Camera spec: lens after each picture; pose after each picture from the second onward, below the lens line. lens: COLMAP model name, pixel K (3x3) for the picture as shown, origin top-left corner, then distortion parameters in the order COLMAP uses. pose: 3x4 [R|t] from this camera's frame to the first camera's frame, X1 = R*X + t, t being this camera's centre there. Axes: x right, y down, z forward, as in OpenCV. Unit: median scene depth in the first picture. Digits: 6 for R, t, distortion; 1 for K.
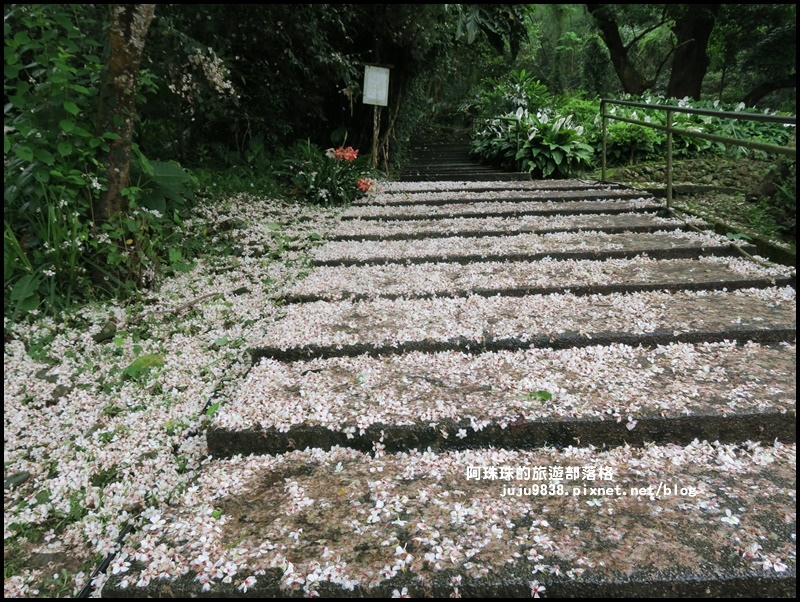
lens RADIAL K [[625.5, 0, 395.3], [0, 625.5, 305.1], [0, 0, 1]] dist [0.000835, 0.005615]
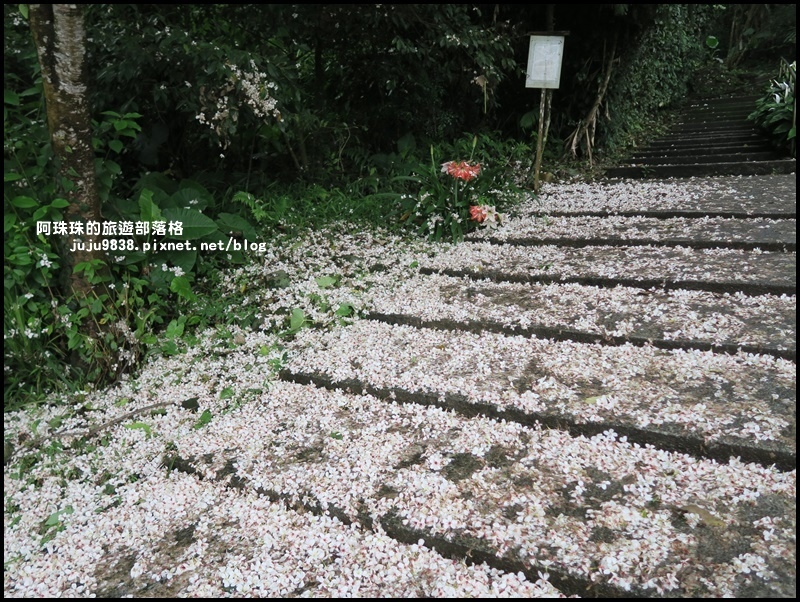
lens RADIAL K [[625.5, 0, 401.6], [0, 625.5, 298.8], [0, 0, 1]] dist [0.000835, 0.005615]
pose [[0.892286, 0.076156, -0.445002, 0.366546], [-0.044157, 0.995666, 0.081854, -0.263598], [0.449306, -0.053387, 0.891781, 0.520683]]
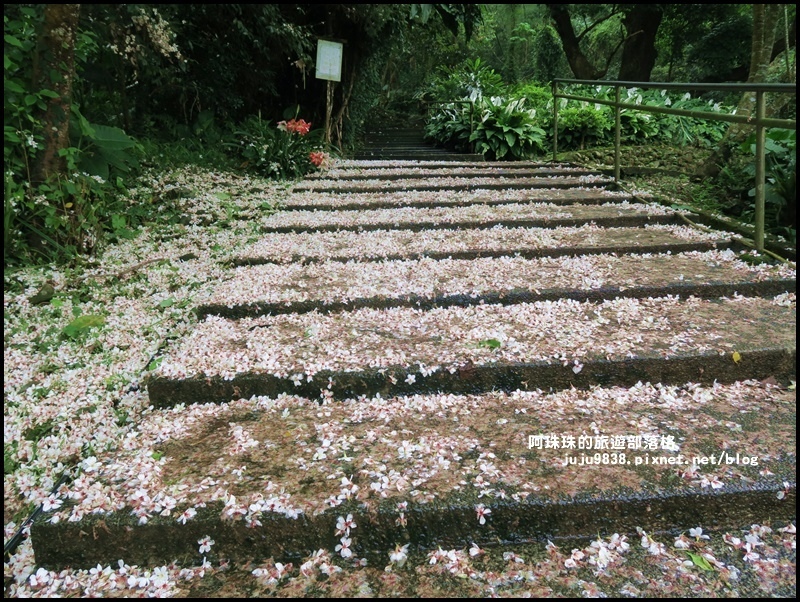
lens RADIAL K [[625.5, 0, 393.3], [0, 625.5, 306.3], [0, 0, 1]] dist [0.000835, 0.005615]
pose [[0.997664, 0.000529, 0.068305, 0.006651], [-0.001598, 0.999877, 0.015606, 0.045297], [-0.068289, -0.015679, 0.997542, 0.008259]]
